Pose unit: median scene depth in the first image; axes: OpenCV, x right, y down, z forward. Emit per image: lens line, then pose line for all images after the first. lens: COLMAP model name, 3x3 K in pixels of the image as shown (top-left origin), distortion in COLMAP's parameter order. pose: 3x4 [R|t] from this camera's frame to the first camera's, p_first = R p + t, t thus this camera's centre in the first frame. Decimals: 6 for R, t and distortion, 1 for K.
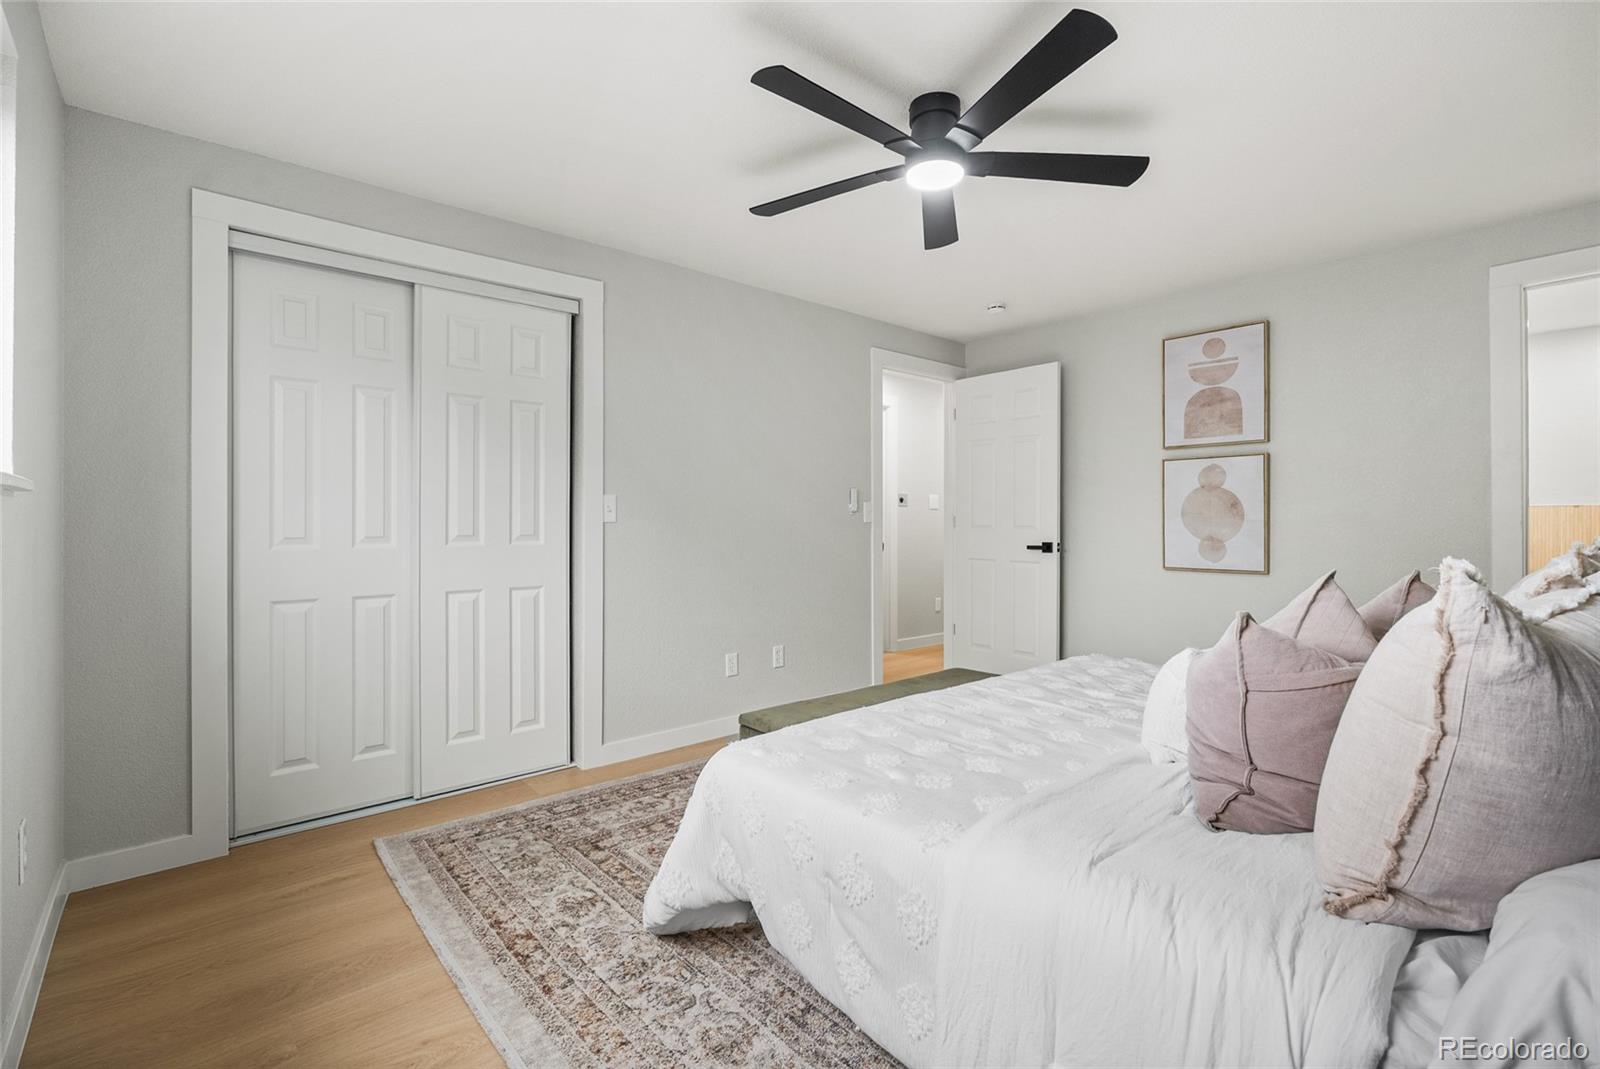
lens RADIAL K [[708.4, 0, 796.0], [0, 708.4, 524.5], [0, 0, 1]] dist [-0.011842, 0.002125]
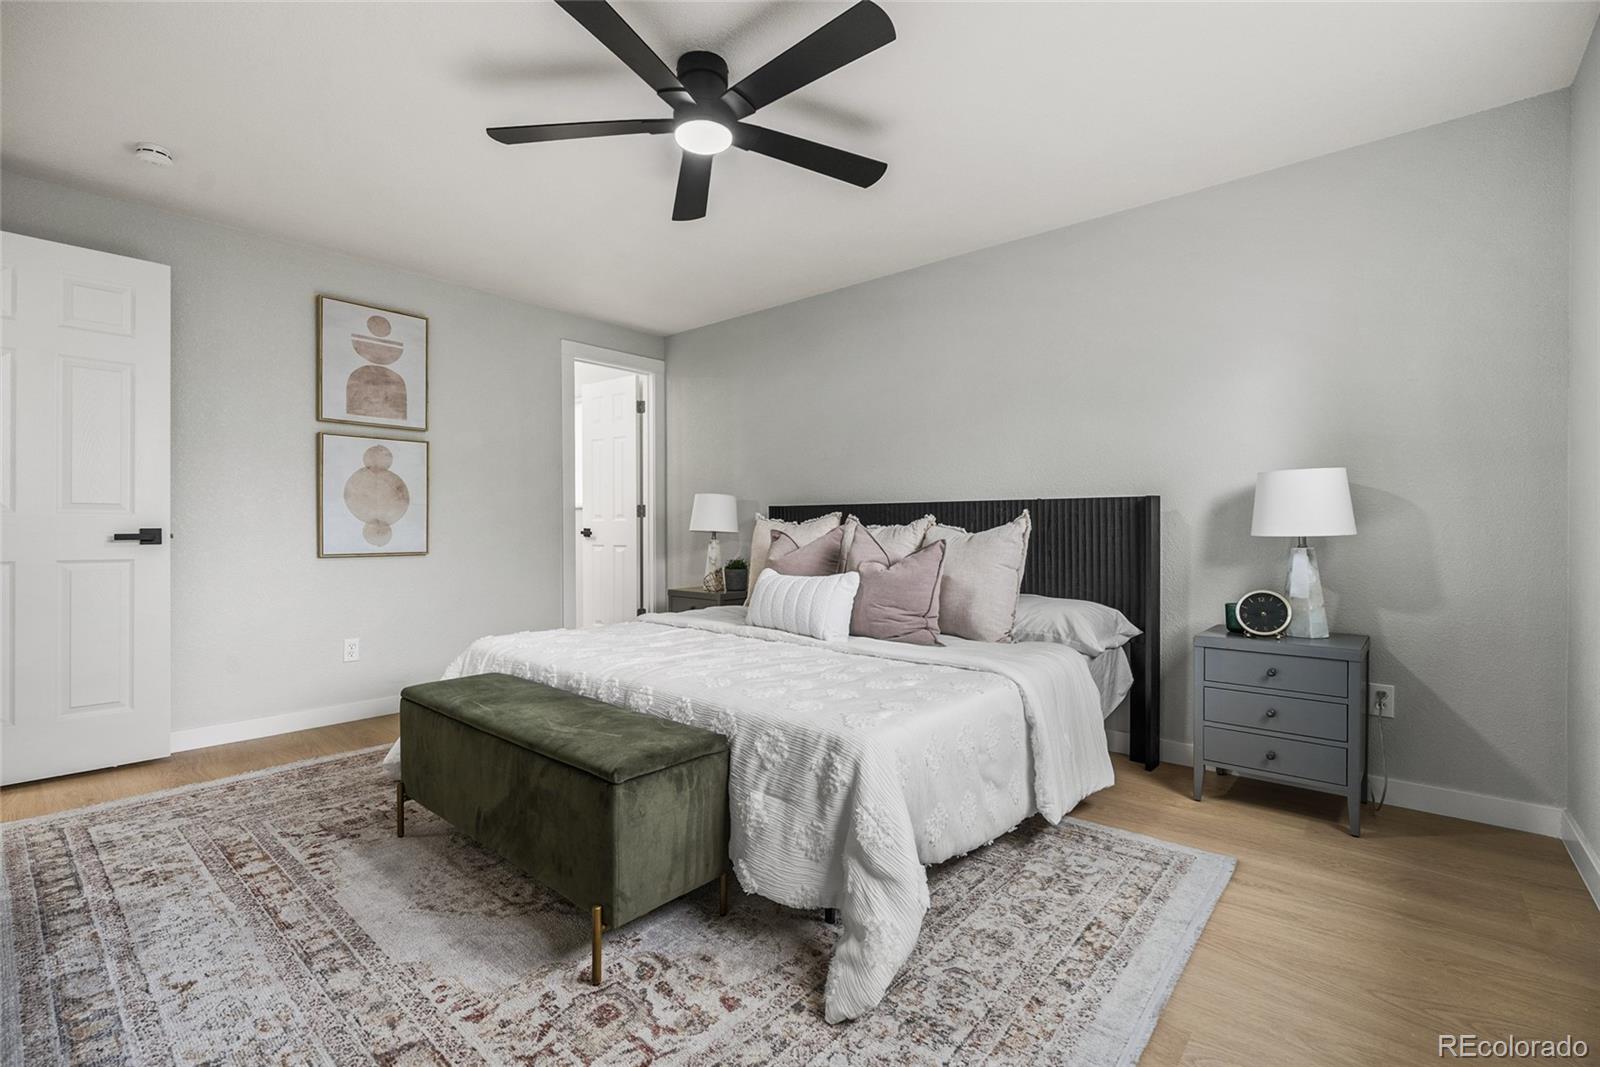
lens RADIAL K [[708.4, 0, 798.5], [0, 708.4, 525.3], [0, 0, 1]] dist [-0.011842, 0.002125]
pose [[-0.153808, 0.005436, 0.988086, -0.467926], [0.003384, 0.999982, -0.004974, 0.032286], [-0.988095, 0.002579, -0.153823, 0.593300]]
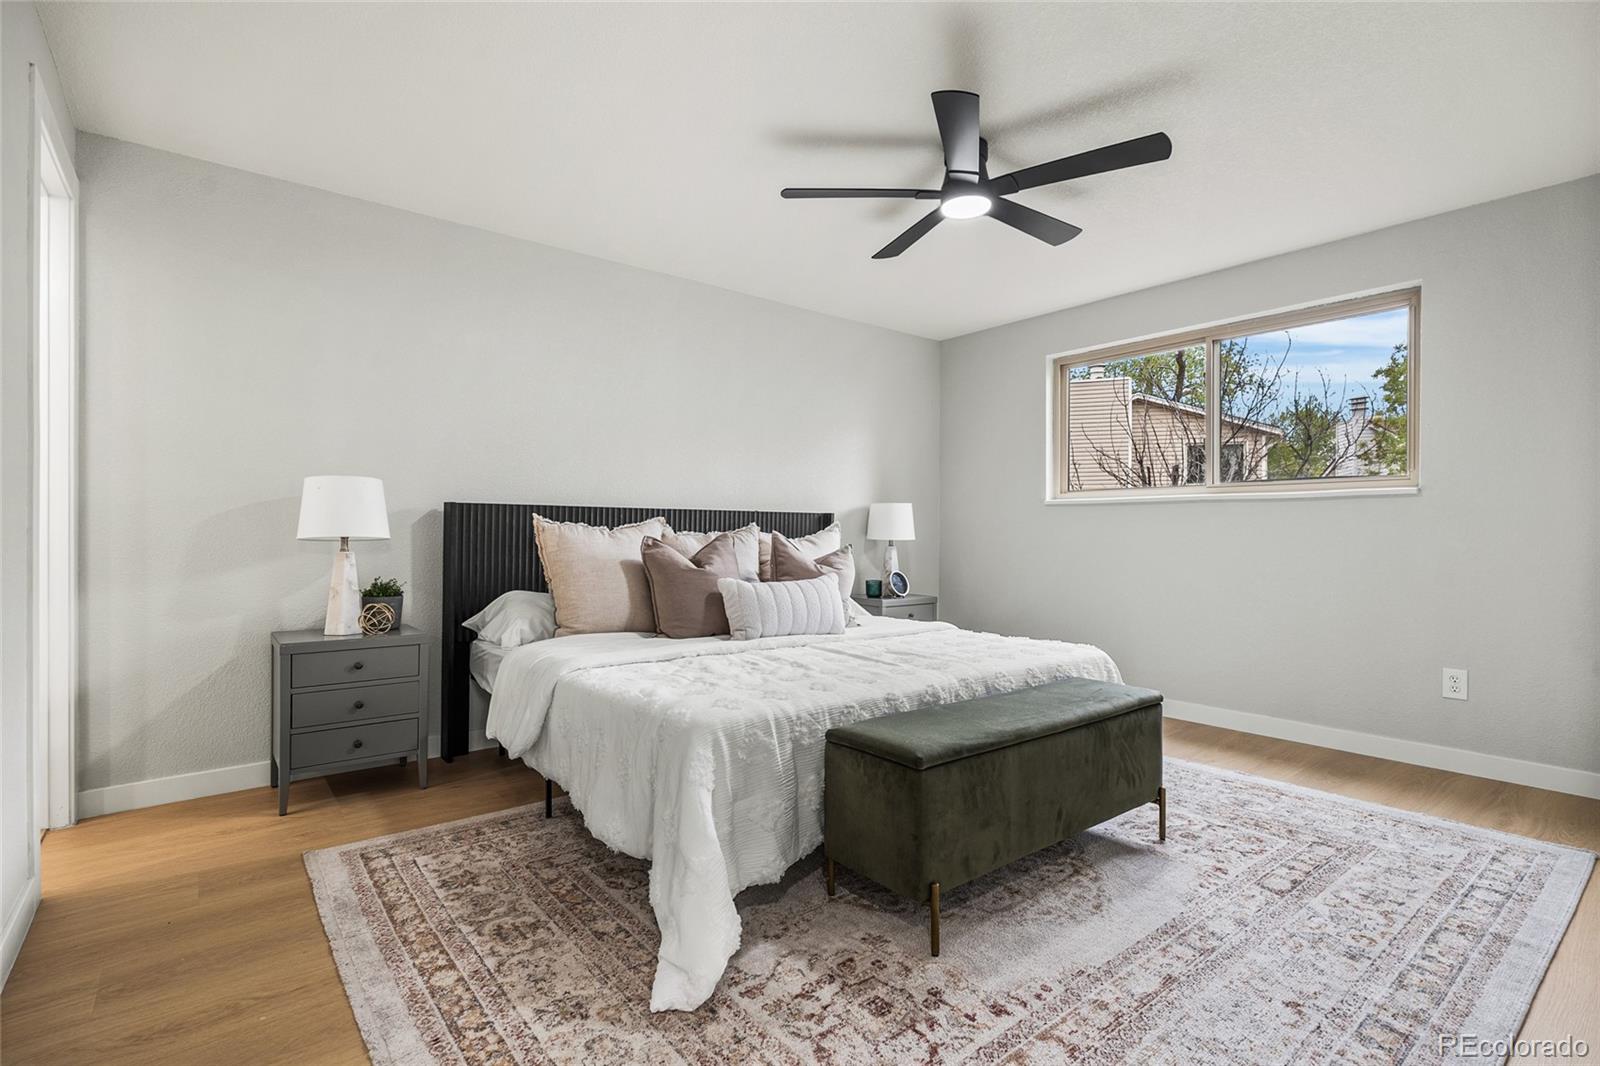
lens RADIAL K [[750.1, 0, 801.9], [0, 750.1, 538.5], [0, 0, 1]] dist [-0.008862, 0.000770]
pose [[-0.999598, -0.003482, 0.028152, 0.249184], [-0.003362, 0.999985, 0.004308, 0.032702], [-0.028167, 0.004212, -0.999594, 1.302327]]
